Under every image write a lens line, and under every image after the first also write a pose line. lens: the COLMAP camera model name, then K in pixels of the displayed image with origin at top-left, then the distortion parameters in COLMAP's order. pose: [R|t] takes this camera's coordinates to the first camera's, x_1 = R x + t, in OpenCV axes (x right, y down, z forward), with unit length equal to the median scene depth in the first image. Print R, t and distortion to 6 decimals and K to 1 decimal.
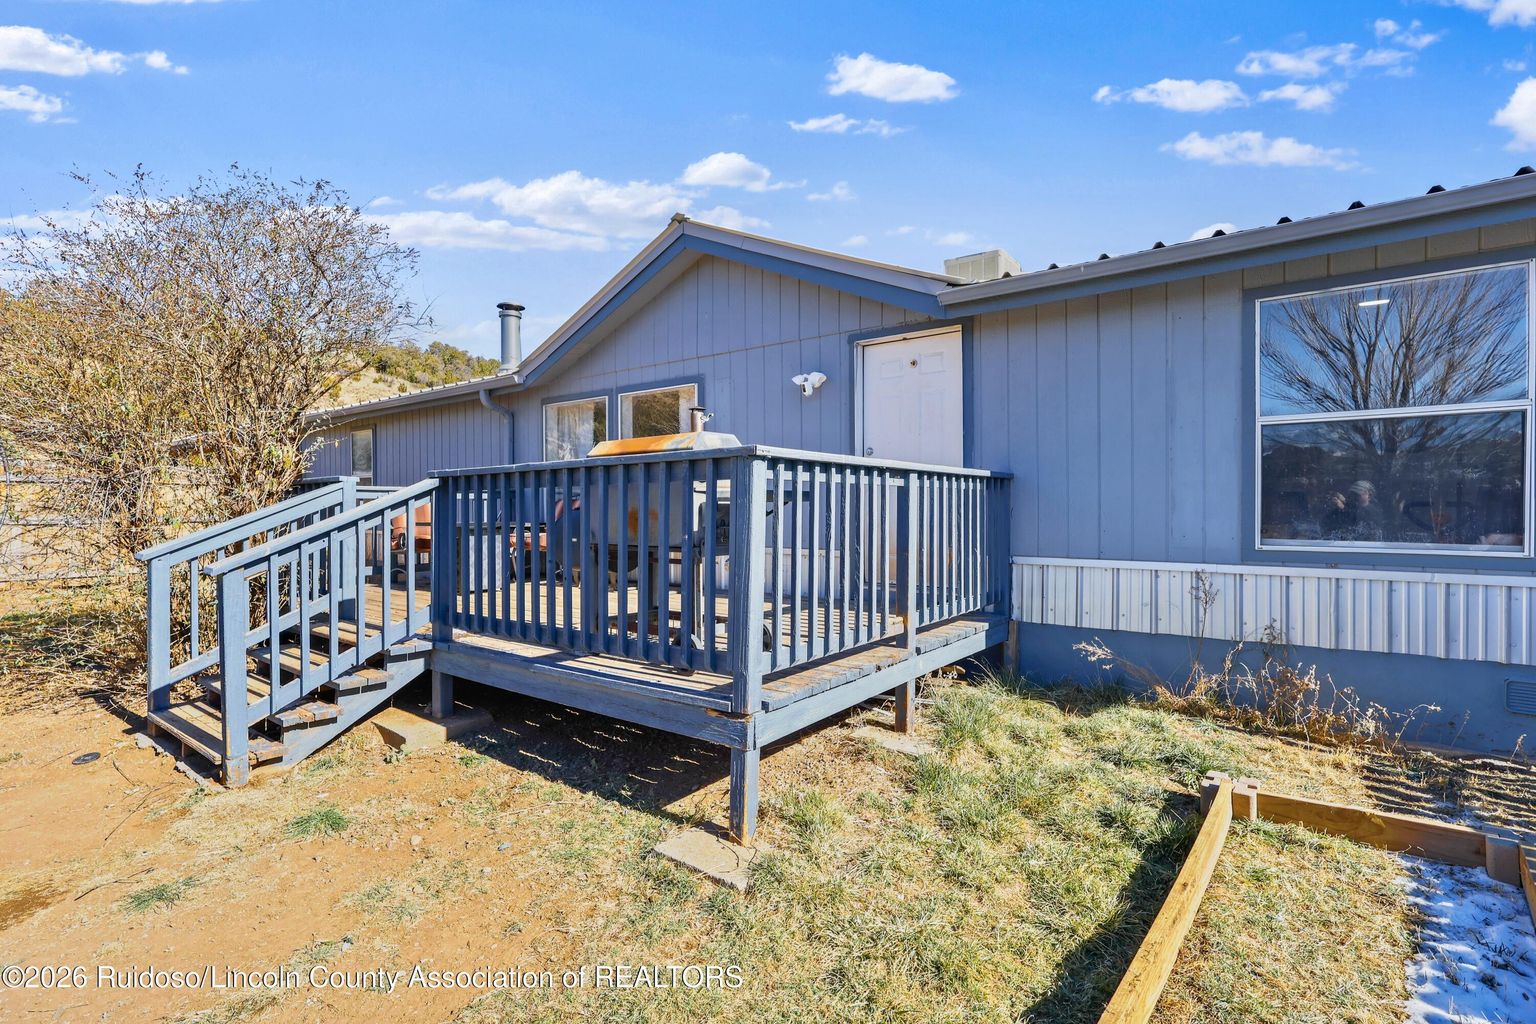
lens RADIAL K [[715.8, 0, 763.7], [0, 715.8, 520.7], [0, 0, 1]] dist [0.000736, -0.000085]
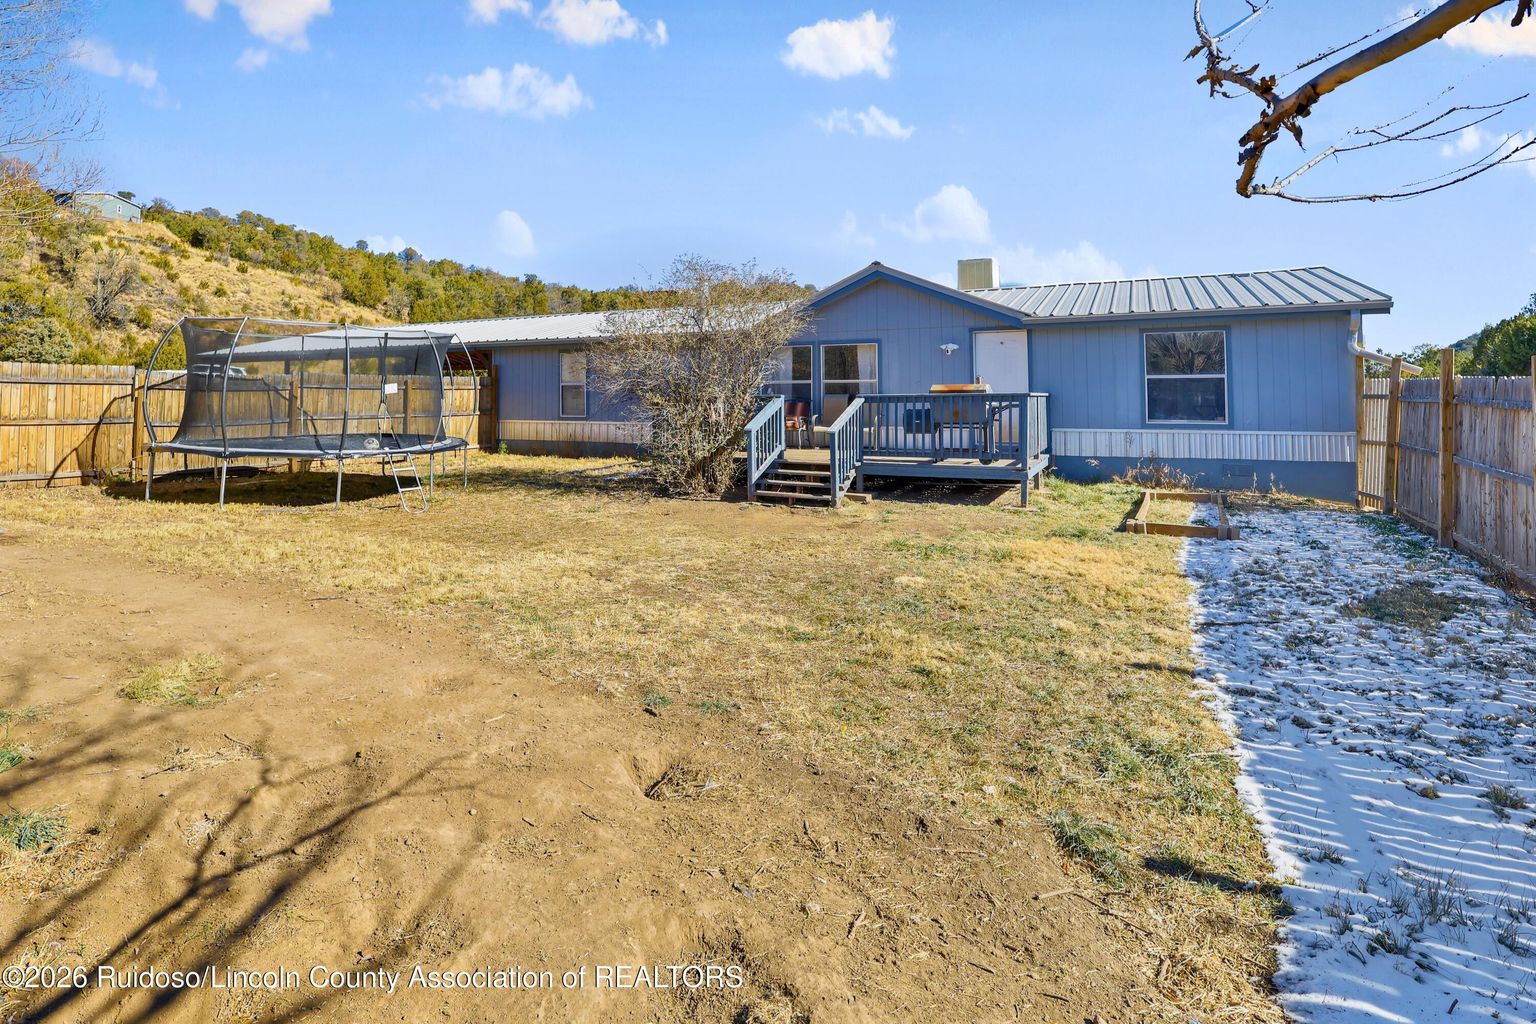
lens RADIAL K [[715.8, 0, 767.7], [0, 715.8, 402.0], [0, 0, 1]] dist [0.000736, -0.000085]
pose [[0.982789, 0.002944, 0.184707, -1.192352], [0.001449, 0.999719, -0.023644, 0.018949], [-0.184725, 0.023505, 0.982509, -1.365925]]
